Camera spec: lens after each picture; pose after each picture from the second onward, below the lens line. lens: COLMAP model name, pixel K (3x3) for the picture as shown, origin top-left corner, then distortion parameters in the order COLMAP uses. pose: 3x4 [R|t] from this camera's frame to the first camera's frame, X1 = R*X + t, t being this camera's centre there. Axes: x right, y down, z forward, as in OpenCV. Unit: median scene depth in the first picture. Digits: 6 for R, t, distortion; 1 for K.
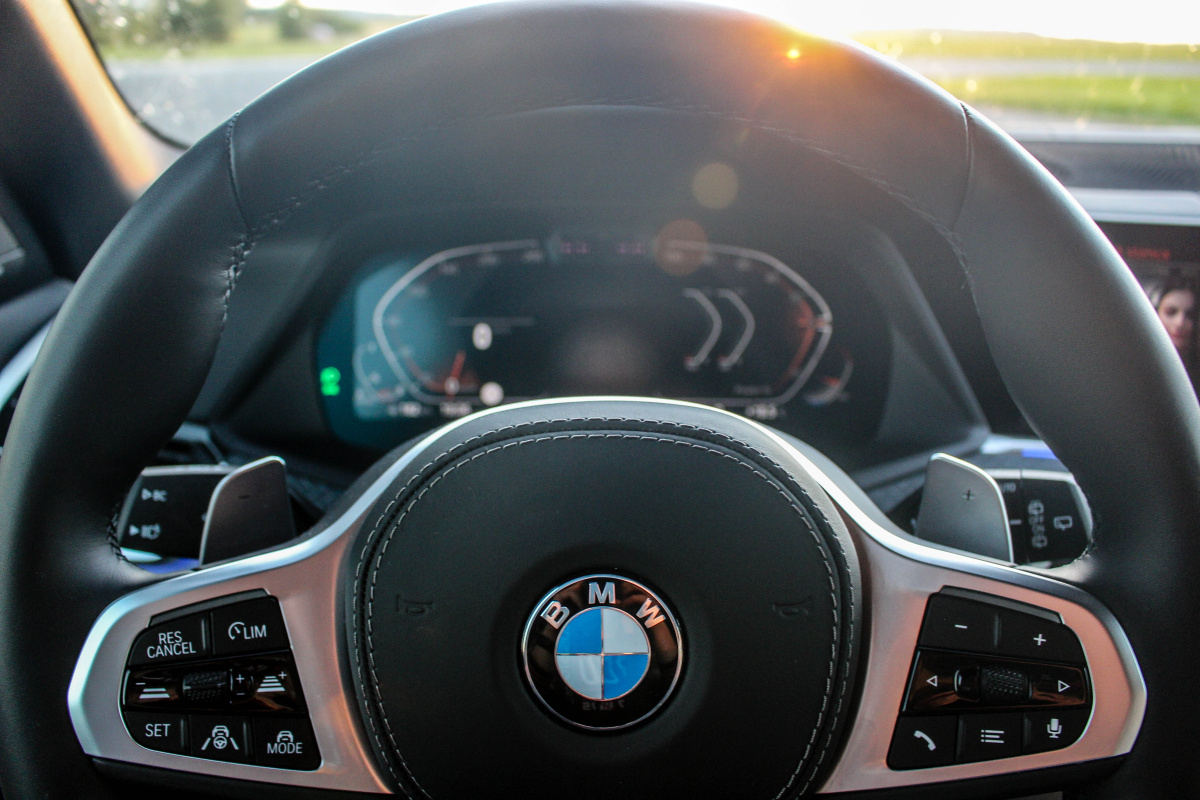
lens RADIAL K [[1001.6, 0, 600.1], [0, 1001.6, 393.9], [0, 0, 1]] dist [-0.074873, 0.008106]
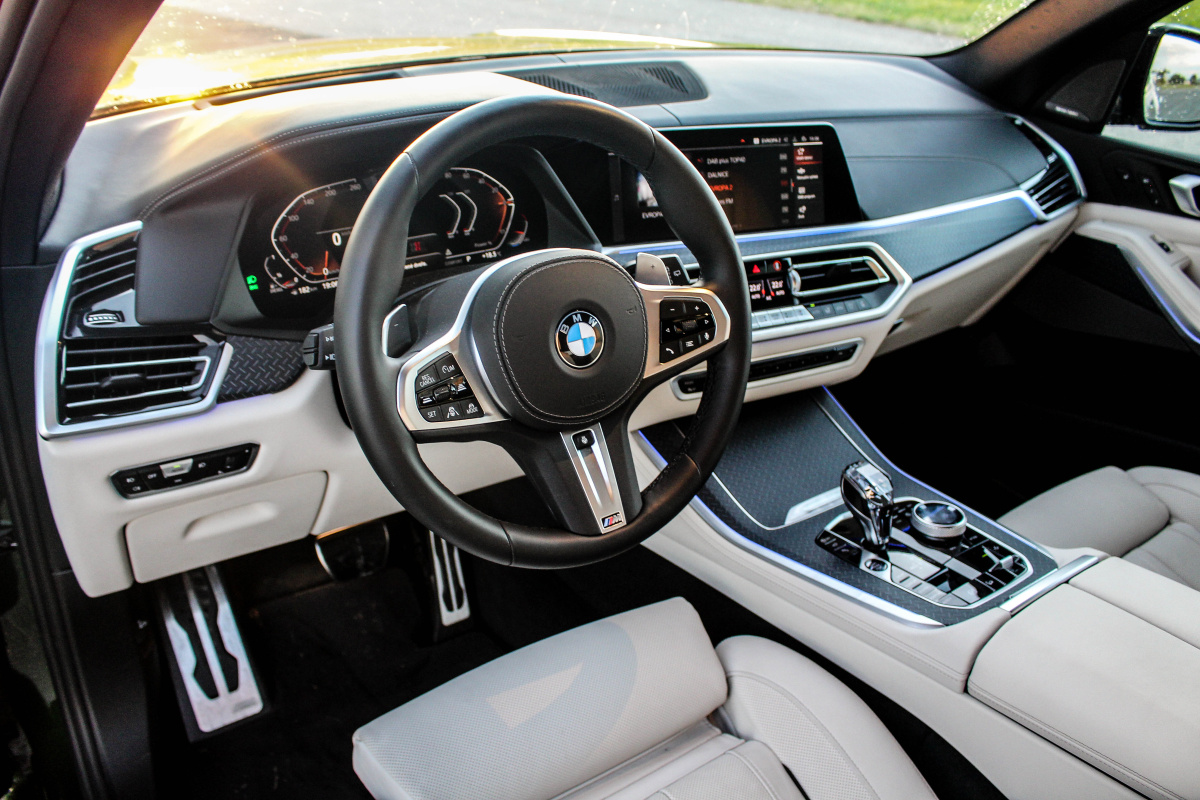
lens RADIAL K [[1001.6, 0, 596.2], [0, 1001.6, 400.2], [0, 0, 1]] dist [-0.074873, 0.008106]
pose [[0.803144, -0.245826, 0.542706, -1.408755], [0.159862, 0.966423, 0.201175, -0.118089], [-0.573937, -0.074814, 0.815475, -1.203075]]
